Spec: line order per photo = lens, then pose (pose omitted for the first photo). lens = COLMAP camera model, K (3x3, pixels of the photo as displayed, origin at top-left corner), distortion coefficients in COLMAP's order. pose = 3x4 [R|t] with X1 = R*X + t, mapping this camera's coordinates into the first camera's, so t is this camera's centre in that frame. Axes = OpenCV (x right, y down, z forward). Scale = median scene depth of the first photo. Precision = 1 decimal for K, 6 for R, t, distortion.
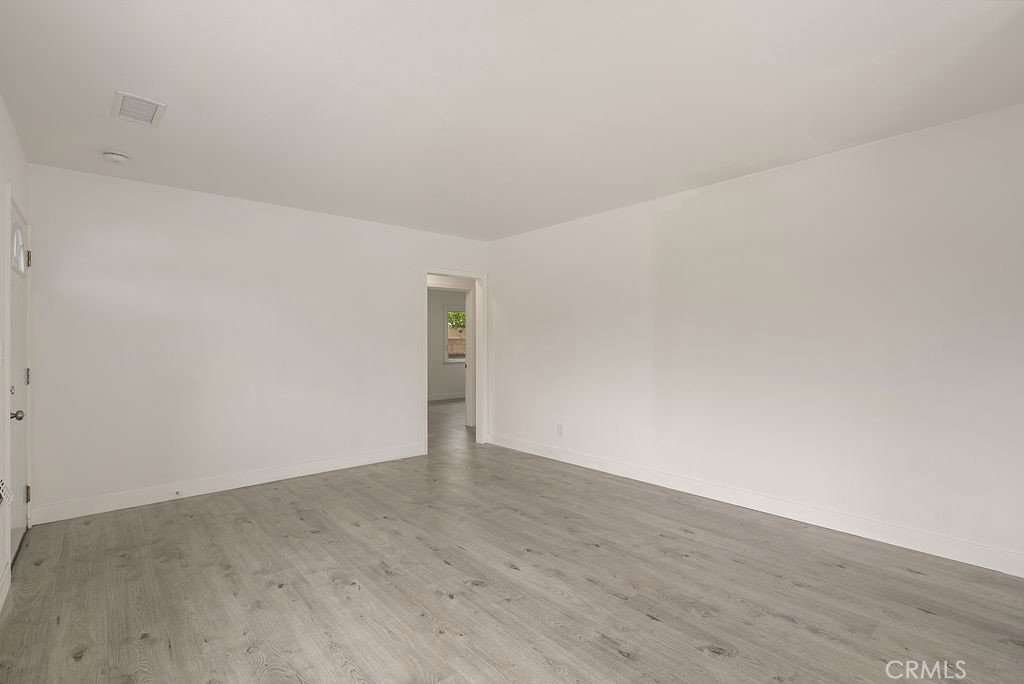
lens RADIAL K [[474.8, 0, 515.5], [0, 474.8, 335.4], [0, 0, 1]] dist [-0.004426, 0.003124]
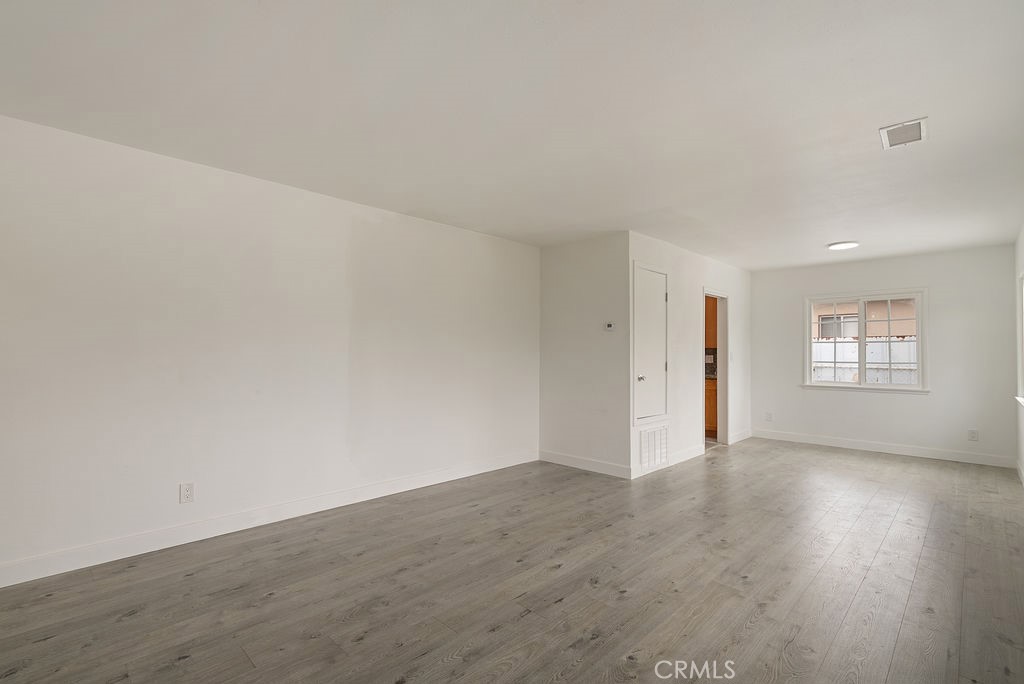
lens RADIAL K [[474.8, 0, 508.5], [0, 474.8, 347.0], [0, 0, 1]] dist [-0.004426, 0.003124]
pose [[-0.076251, 0.017797, 0.996930, -0.952828], [-0.021914, 0.999569, -0.019521, 0.019580], [-0.996848, -0.023335, -0.075828, 1.079725]]
